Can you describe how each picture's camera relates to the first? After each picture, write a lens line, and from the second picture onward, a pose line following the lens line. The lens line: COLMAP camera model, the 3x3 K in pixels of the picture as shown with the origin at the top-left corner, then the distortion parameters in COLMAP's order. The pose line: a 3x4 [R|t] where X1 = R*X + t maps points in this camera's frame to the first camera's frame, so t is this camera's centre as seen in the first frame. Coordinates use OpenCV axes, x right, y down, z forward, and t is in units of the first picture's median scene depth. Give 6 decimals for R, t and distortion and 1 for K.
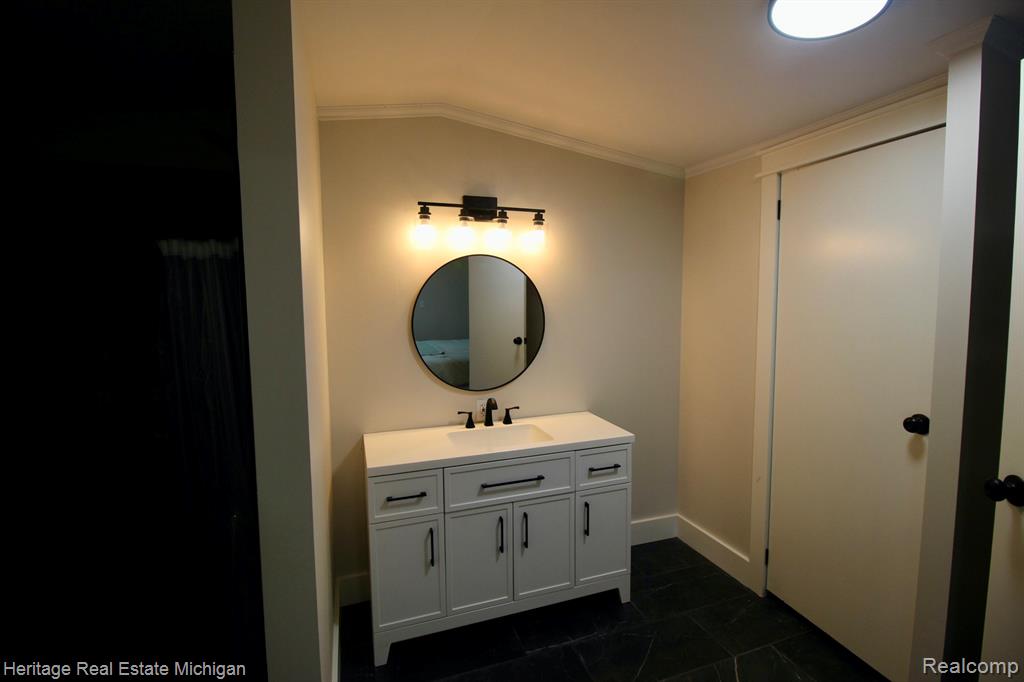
lens RADIAL K [[474.6, 0, 511.6], [0, 474.6, 340.4], [0, 0, 1]] dist [-0.003925, -0.000808]
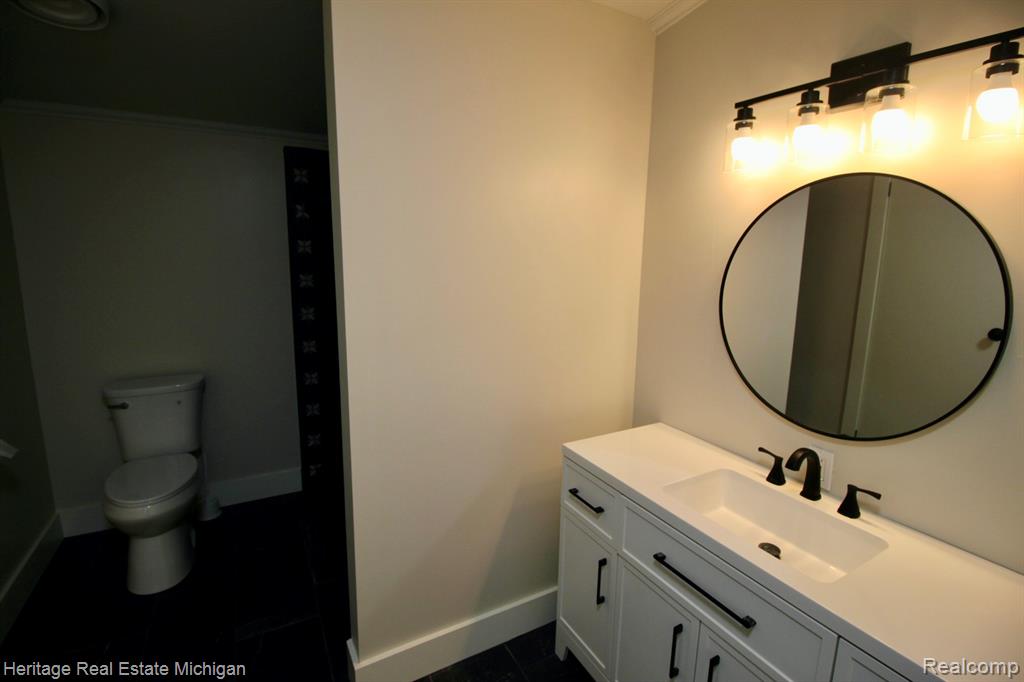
lens RADIAL K [[474.6, 0, 510.5], [0, 474.6, 334.5], [0, 0, 1]] dist [-0.003925, -0.000808]
pose [[0.185227, 0.188666, -0.964415, 0.419843], [-0.120784, 0.978327, 0.168190, -0.058132], [0.975245, 0.085333, 0.204001, 0.601294]]
